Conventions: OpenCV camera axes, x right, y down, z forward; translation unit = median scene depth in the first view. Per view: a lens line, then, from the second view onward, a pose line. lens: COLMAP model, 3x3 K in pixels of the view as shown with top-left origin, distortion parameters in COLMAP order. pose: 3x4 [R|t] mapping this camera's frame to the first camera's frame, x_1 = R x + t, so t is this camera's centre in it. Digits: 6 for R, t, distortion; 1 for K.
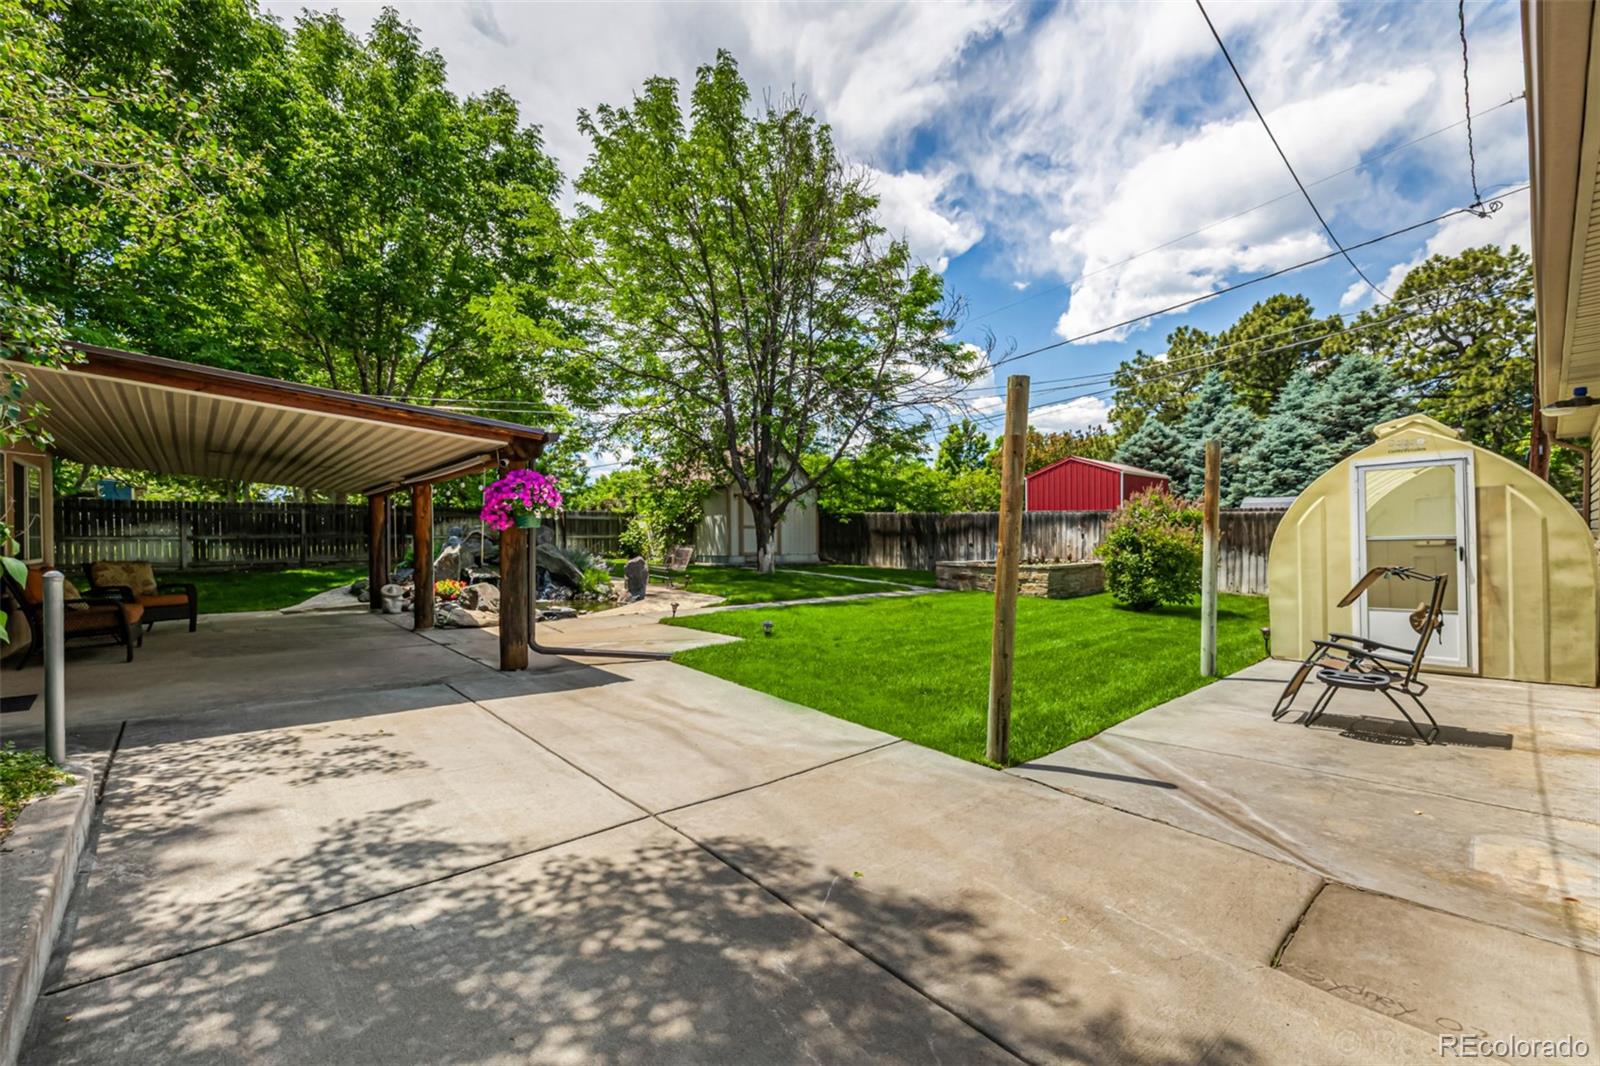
lens RADIAL K [[676.9, 0, 802.5], [0, 676.9, 539.0], [0, 0, 1]] dist [0.002490, 0.000083]
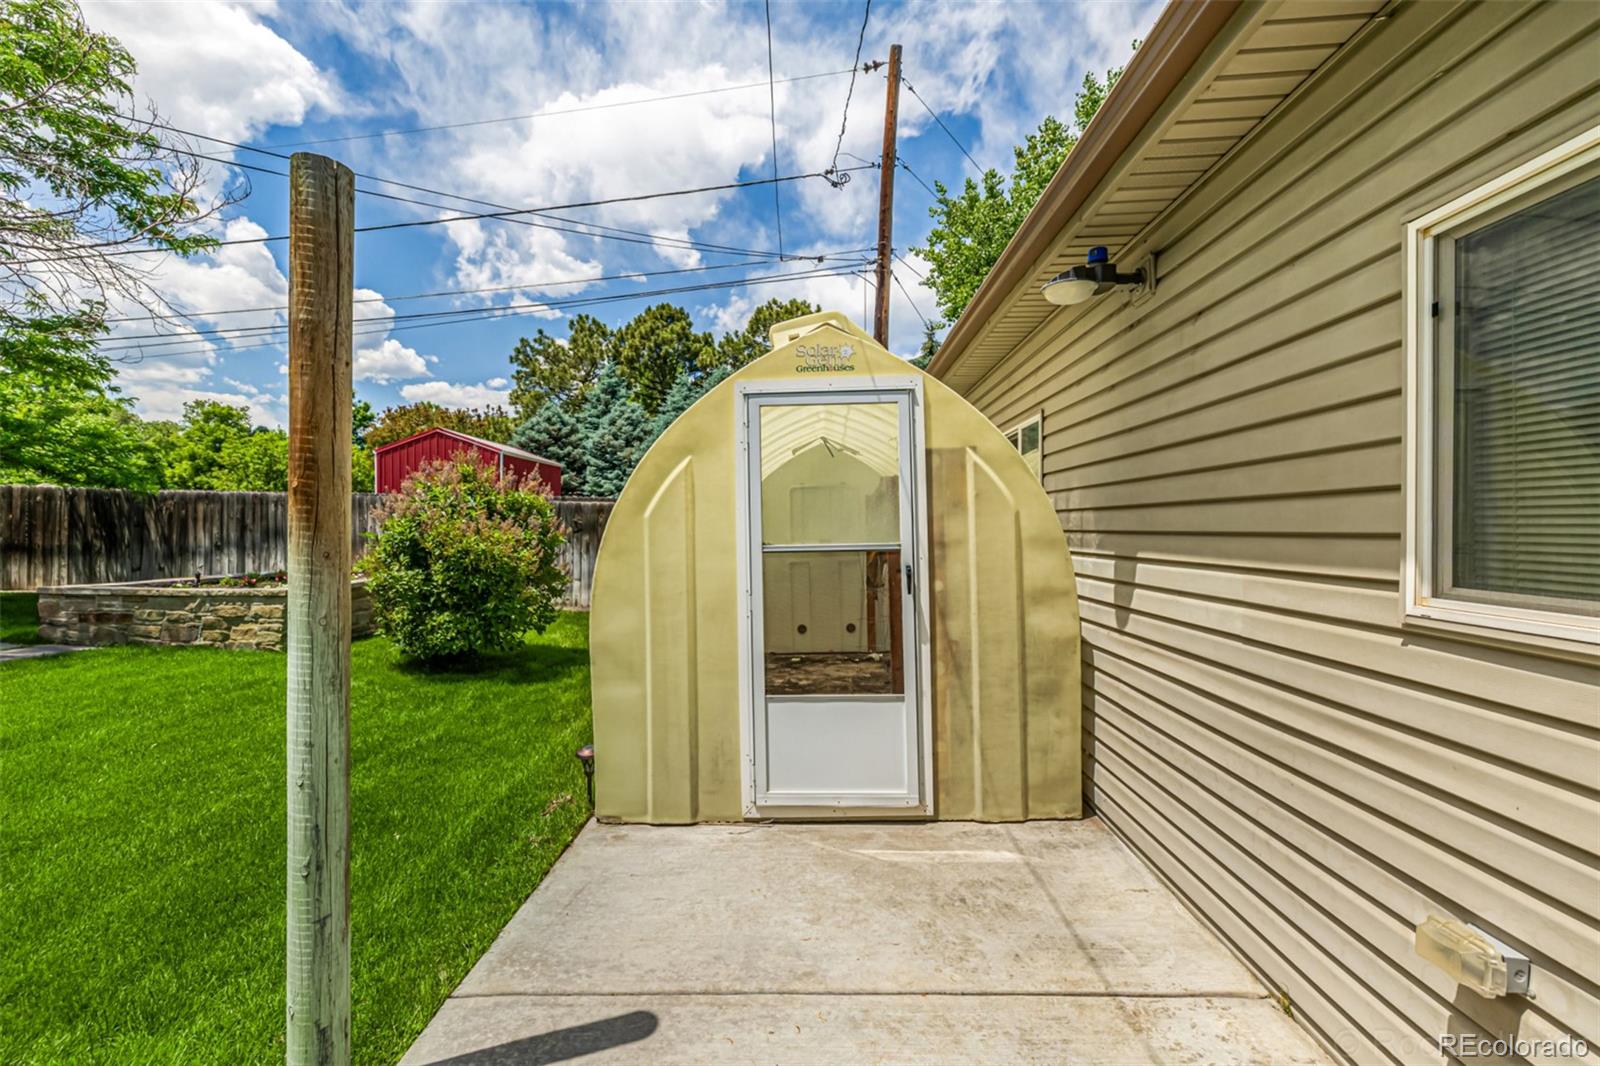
lens RADIAL K [[676.9, 0, 802.5], [0, 676.9, 539.0], [0, 0, 1]] dist [0.002490, 0.000083]
pose [[0.693725, -0.007121, 0.720205, 0.092271], [-0.000068, 0.999950, 0.009953, -0.002182], [-0.720240, -0.006954, 0.693690, 0.117811]]
